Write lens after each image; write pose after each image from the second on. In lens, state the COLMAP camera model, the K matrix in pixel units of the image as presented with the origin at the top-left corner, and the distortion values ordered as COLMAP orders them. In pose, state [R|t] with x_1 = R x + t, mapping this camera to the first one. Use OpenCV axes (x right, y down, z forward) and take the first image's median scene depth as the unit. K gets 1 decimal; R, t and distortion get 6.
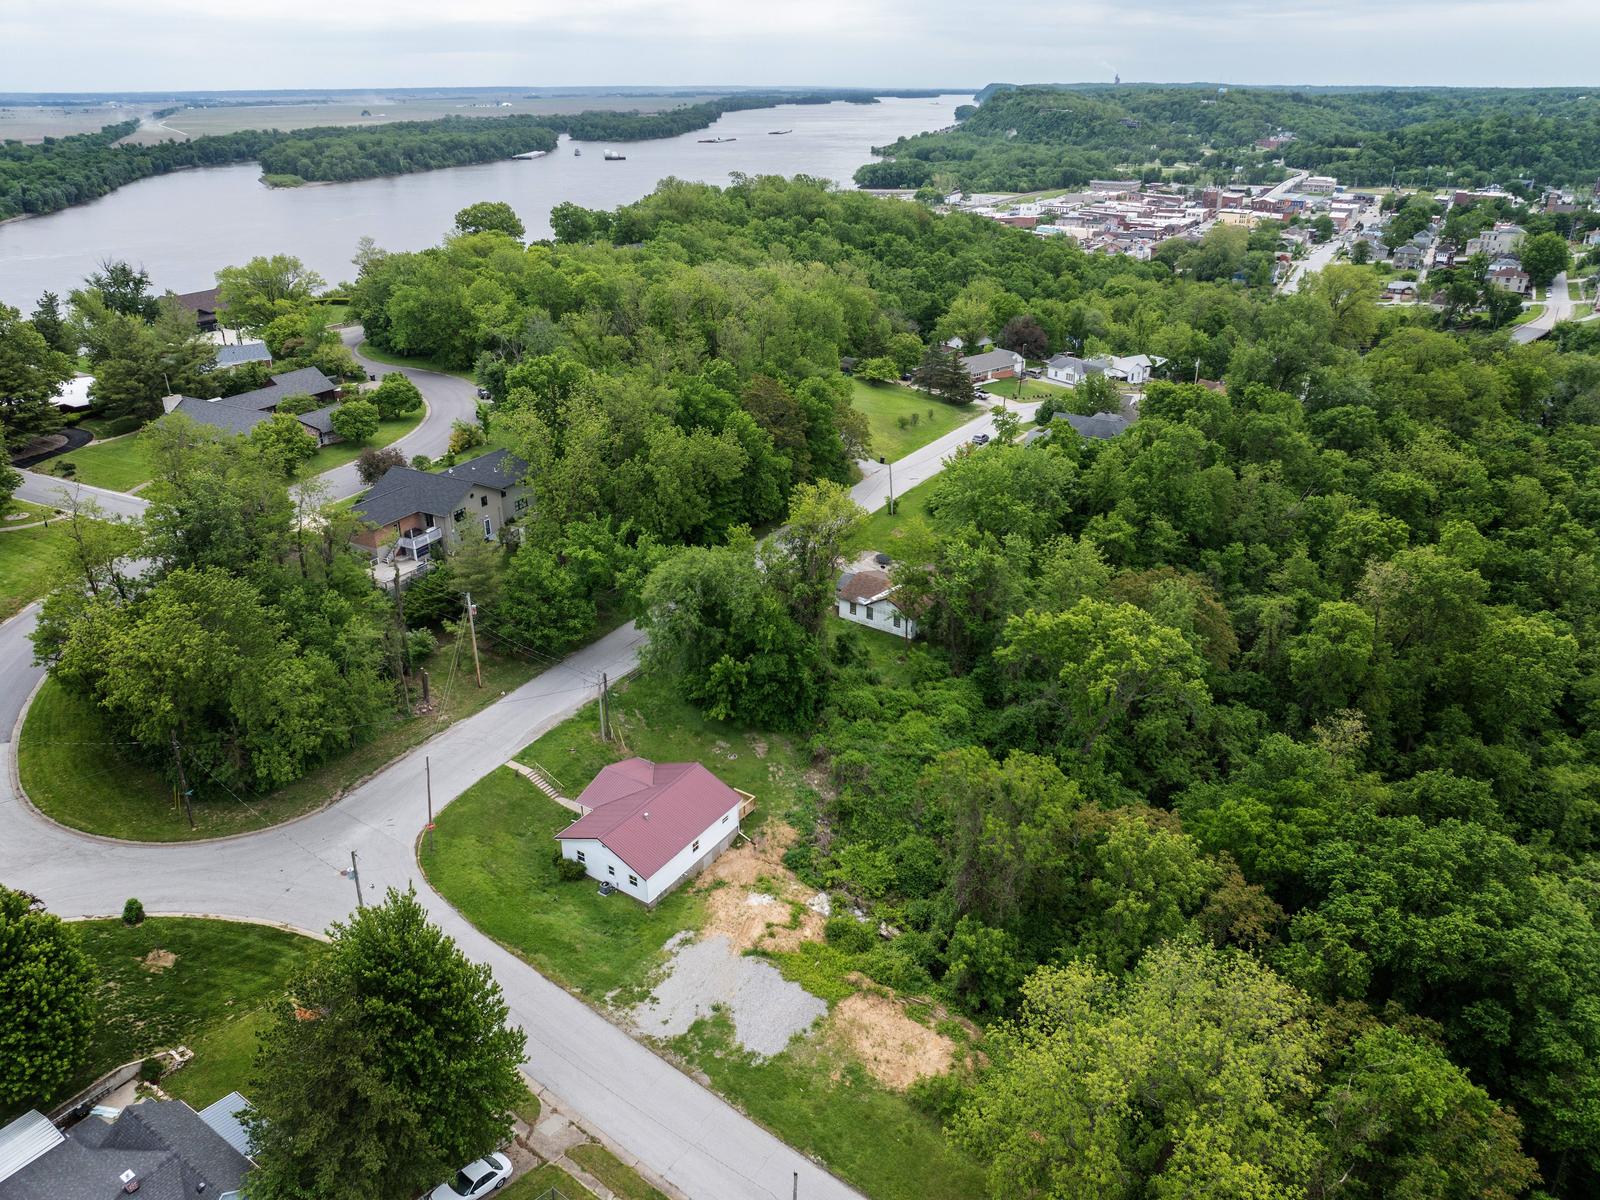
lens RADIAL K [[1130.6, 0, 800.0], [0, 1130.6, 600.0], [0, 0, 1]] dist [-0.034011, -0.001350]
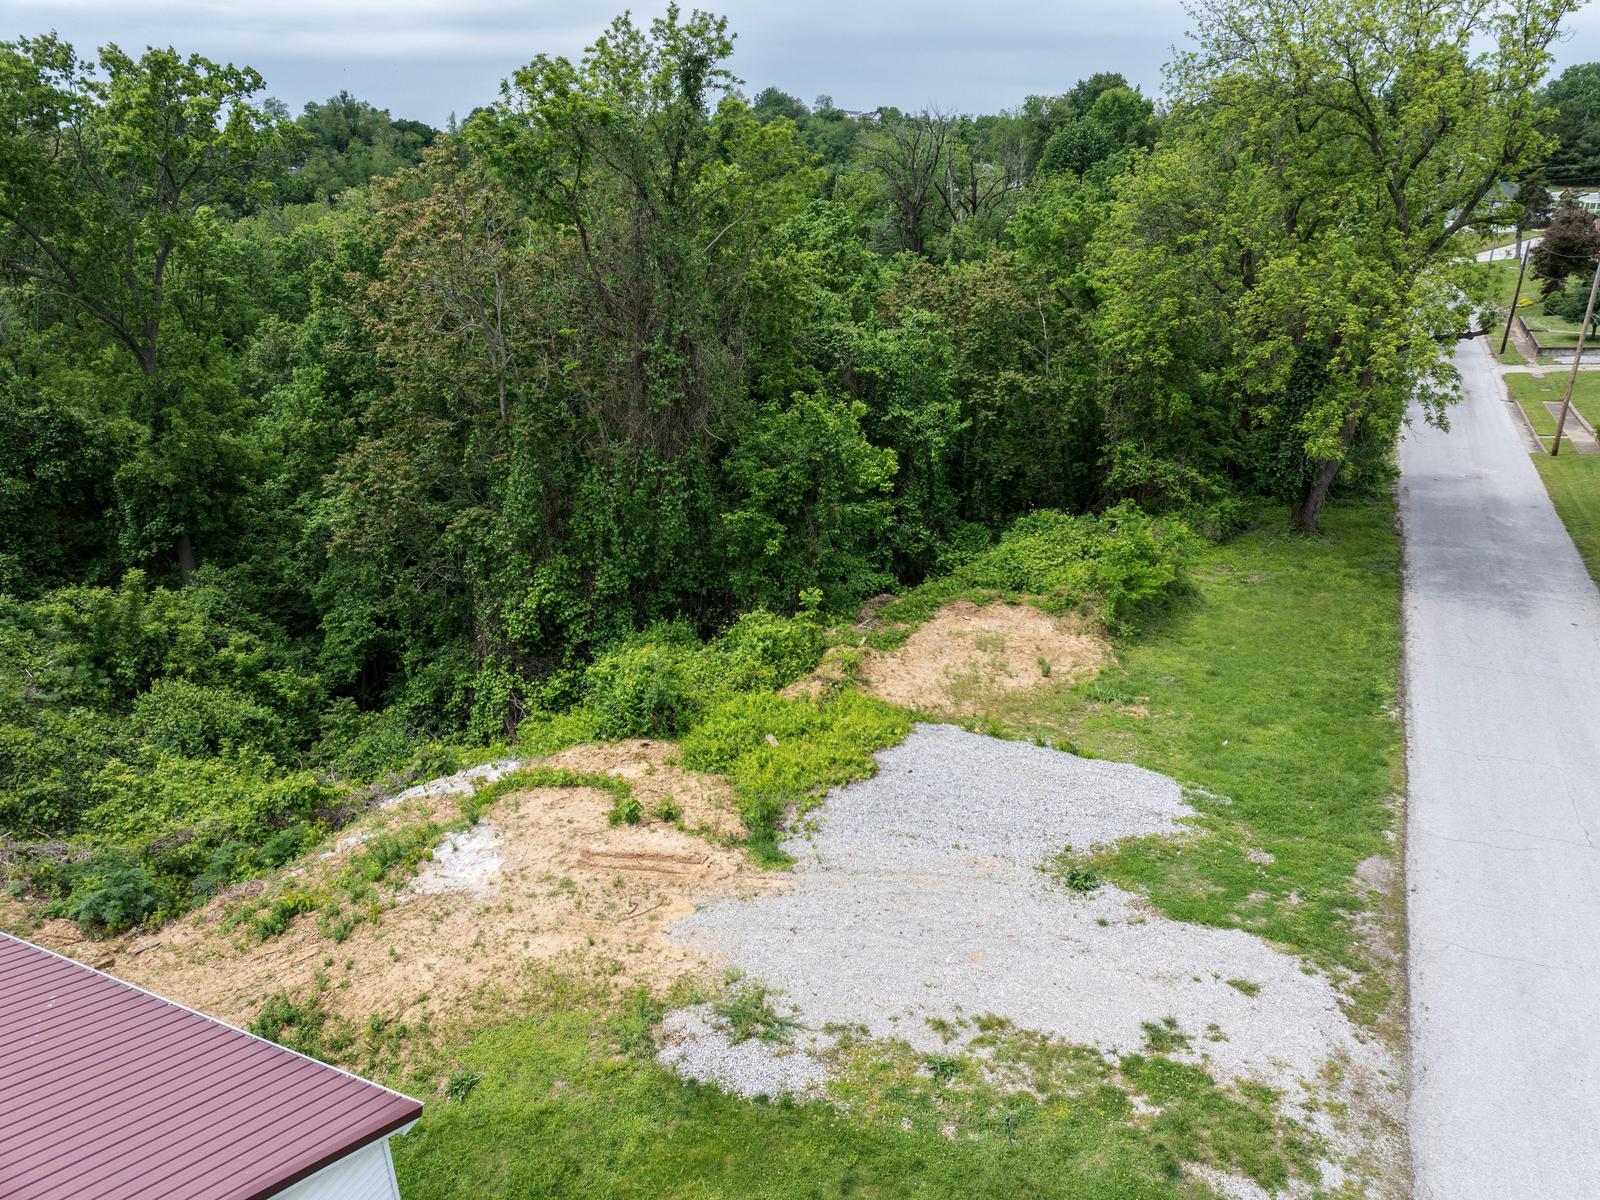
lens RADIAL K [[1130.6, 0, 800.0], [0, 1130.6, 600.0], [0, 0, 1]] dist [-0.034011, -0.001350]
pose [[-0.157638, -0.367187, 0.916692, -0.159415], [0.421736, 0.814349, 0.398717, 0.095240], [-0.892910, 0.449455, 0.026484, 0.568051]]
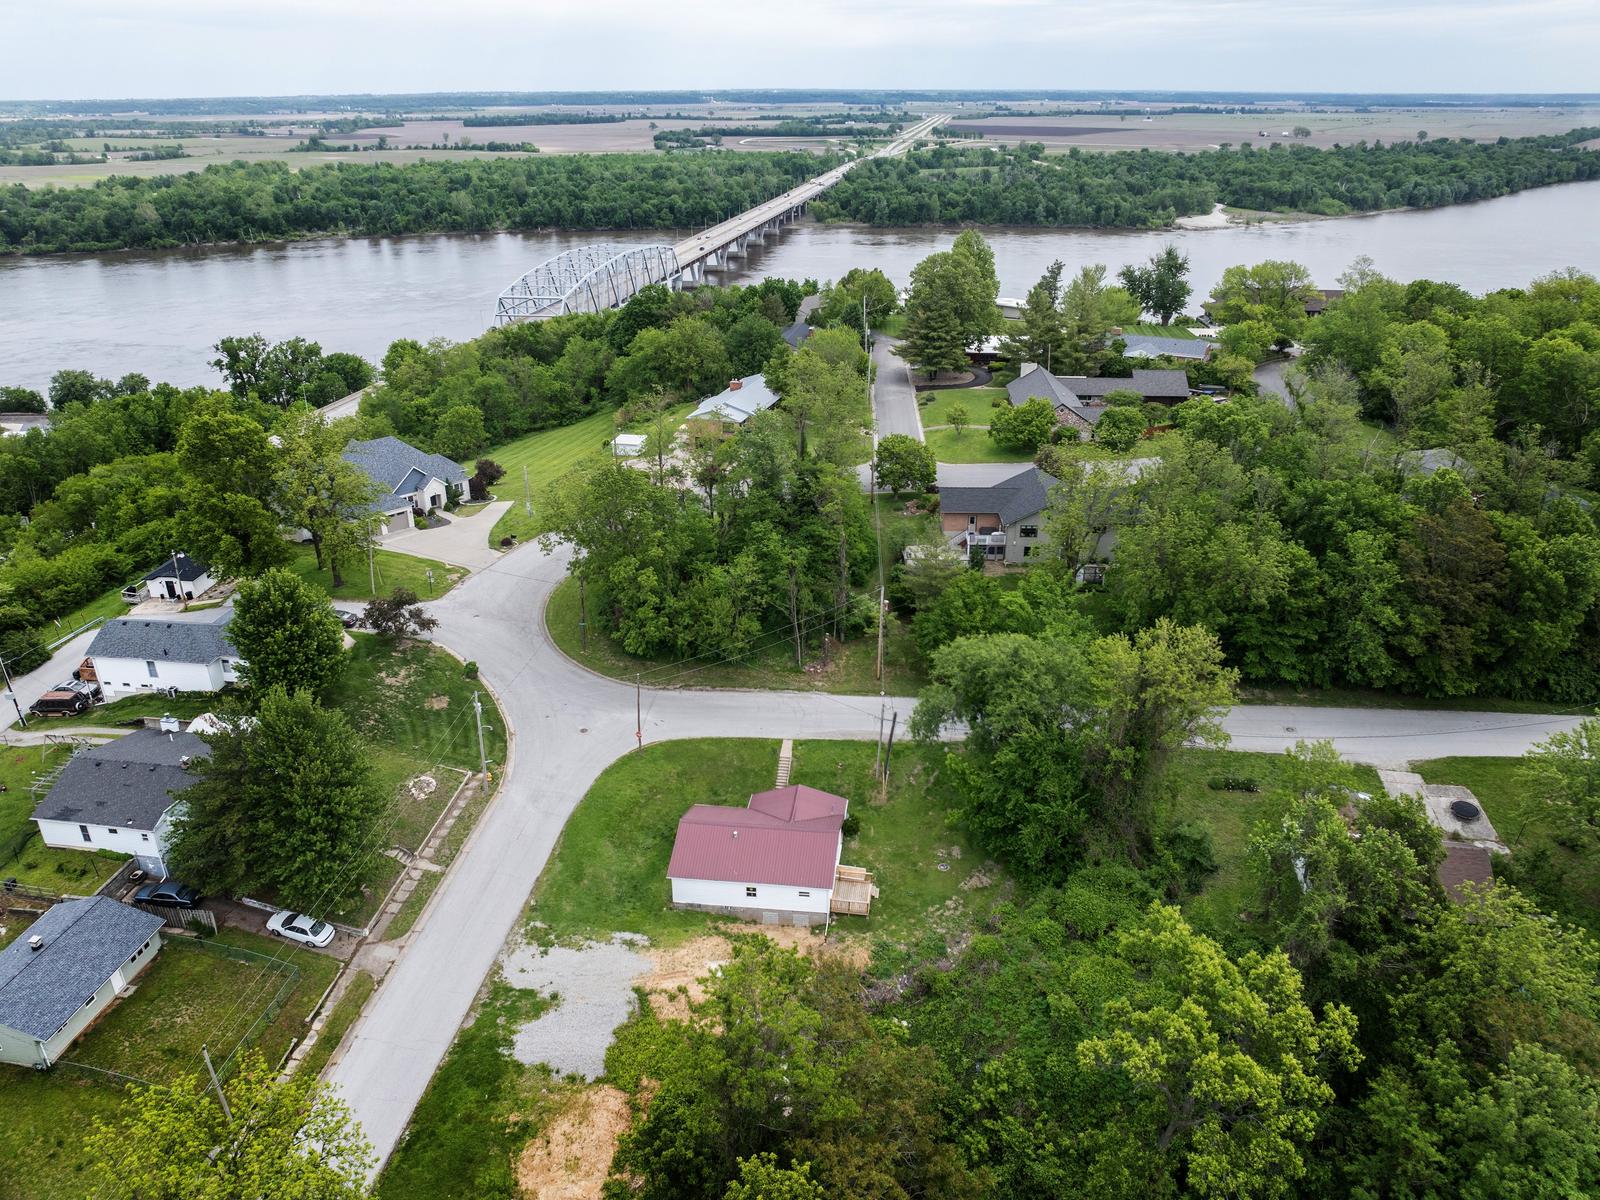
lens RADIAL K [[1114.7, 0, 800.0], [0, 1114.7, 600.0], [0, 0, 1]] dist [-0.040324, 0.006885]
pose [[0.440454, 0.377572, -0.814518, 0.394214], [-0.373233, 0.902154, 0.216368, -0.147328], [0.816515, 0.208705, 0.538280, 0.313388]]
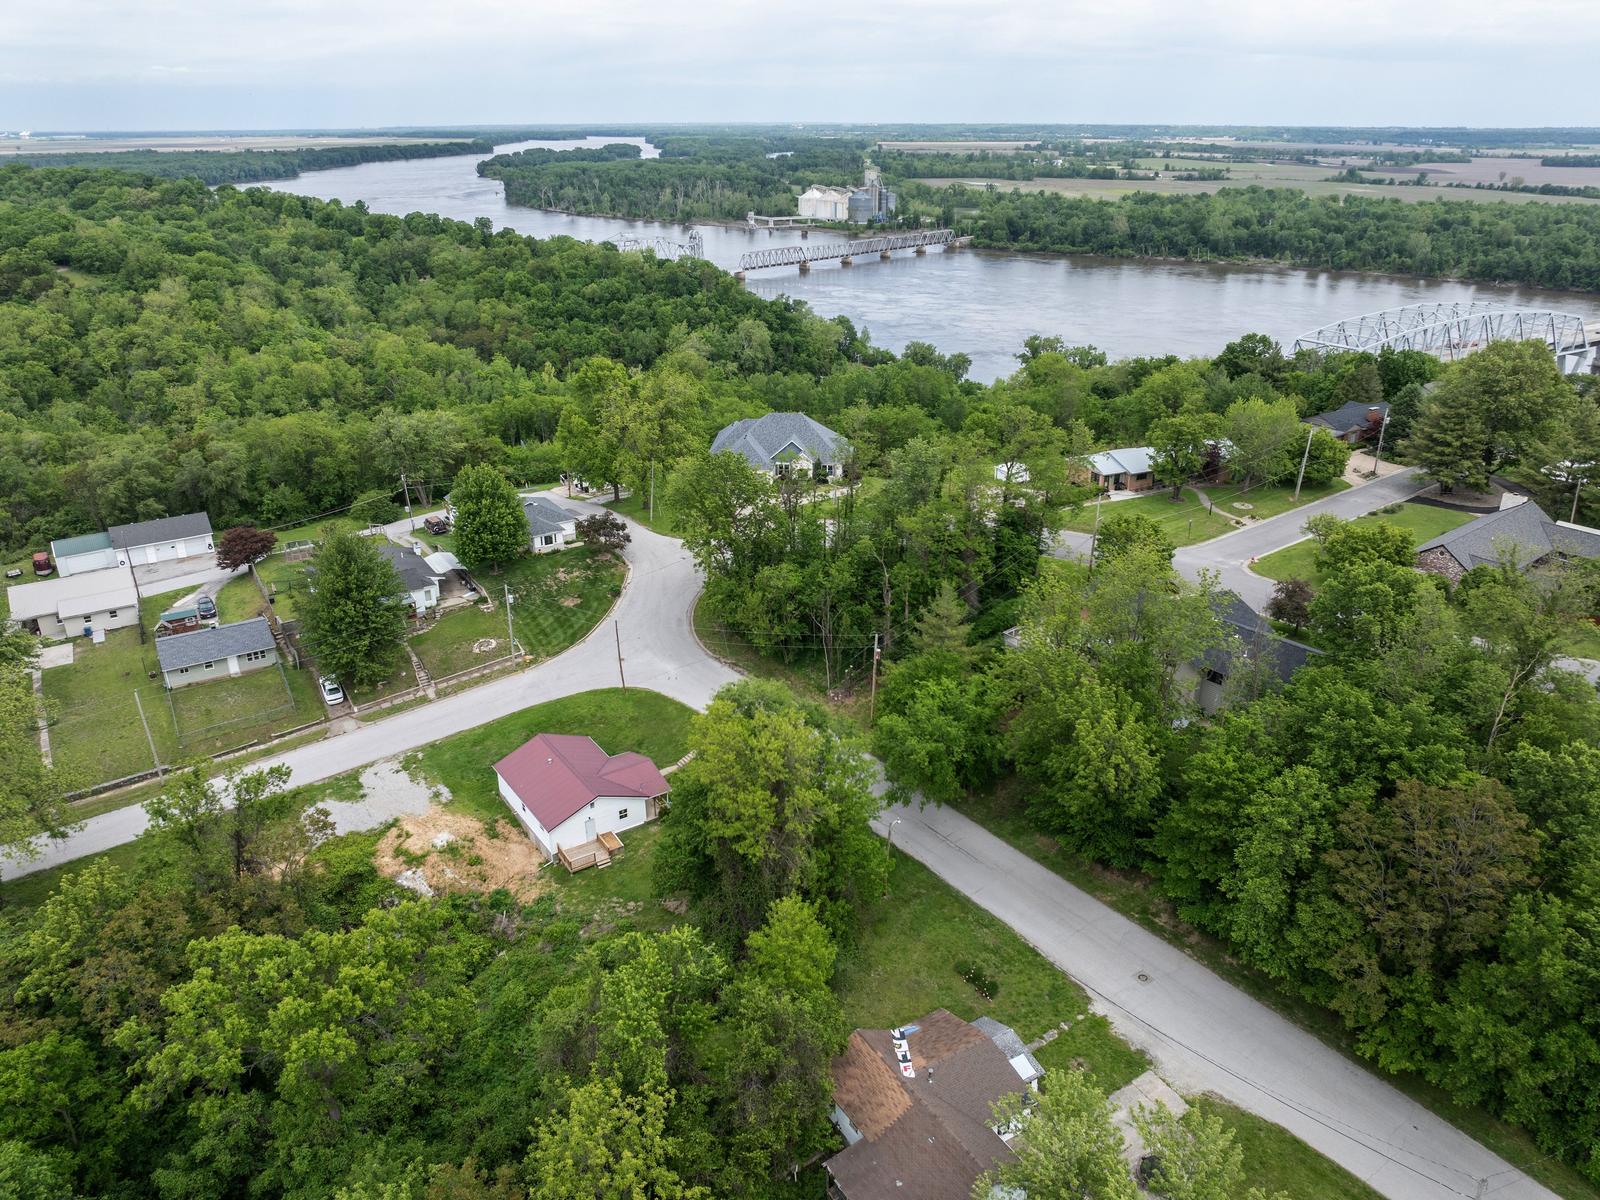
lens RADIAL K [[1113.6, 0, 806.8], [0, 1113.6, 600.7], [0, 0, 1]] dist [-0.046757, 0.019049]
pose [[-0.377503, 0.370900, -0.848484, 0.429494], [-0.386079, 0.769803, 0.508278, -0.394795], [0.841685, 0.519459, -0.147406, 0.849079]]
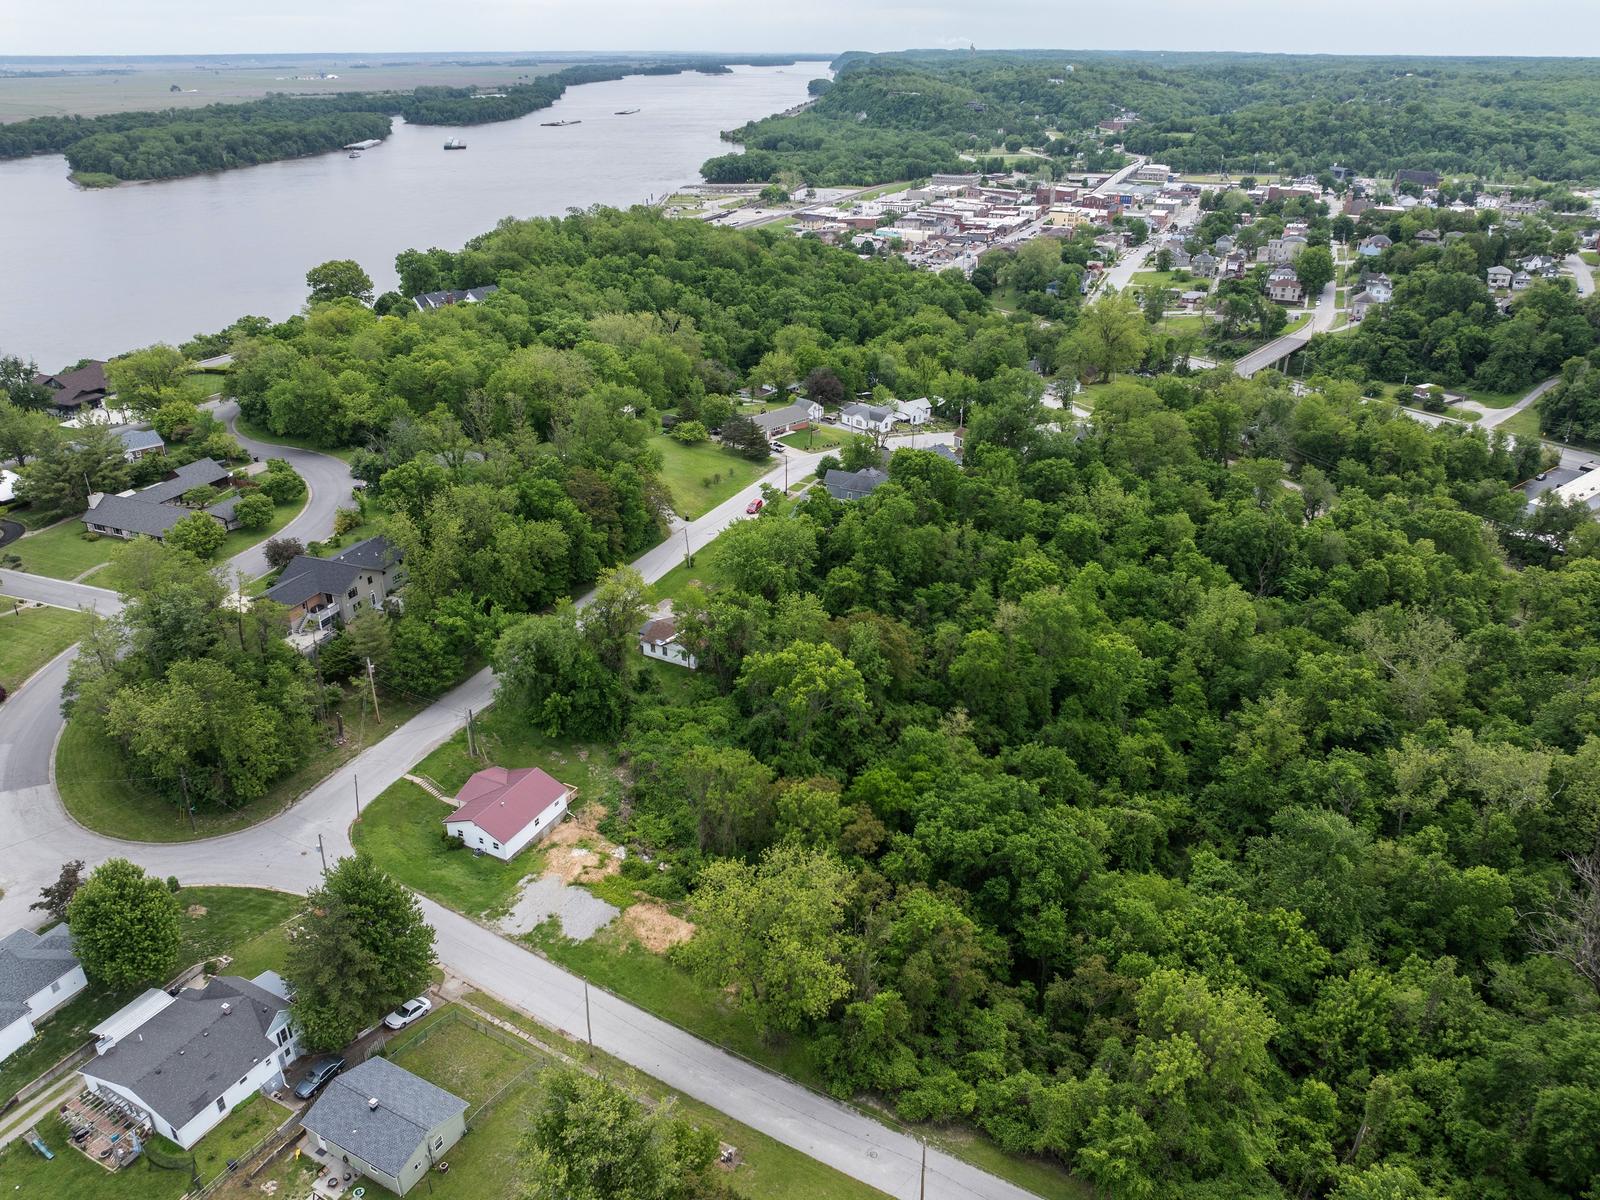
lens RADIAL K [[1162.2, 0, 807.5], [0, 1162.2, 600.4], [0, 0, 1]] dist [-0.032651, 0.002938]
pose [[0.992142, -0.046595, 0.116115, 0.067953], [0.045531, 0.998893, 0.011802, -0.055113], [-0.116537, -0.006423, 0.993166, -0.395881]]
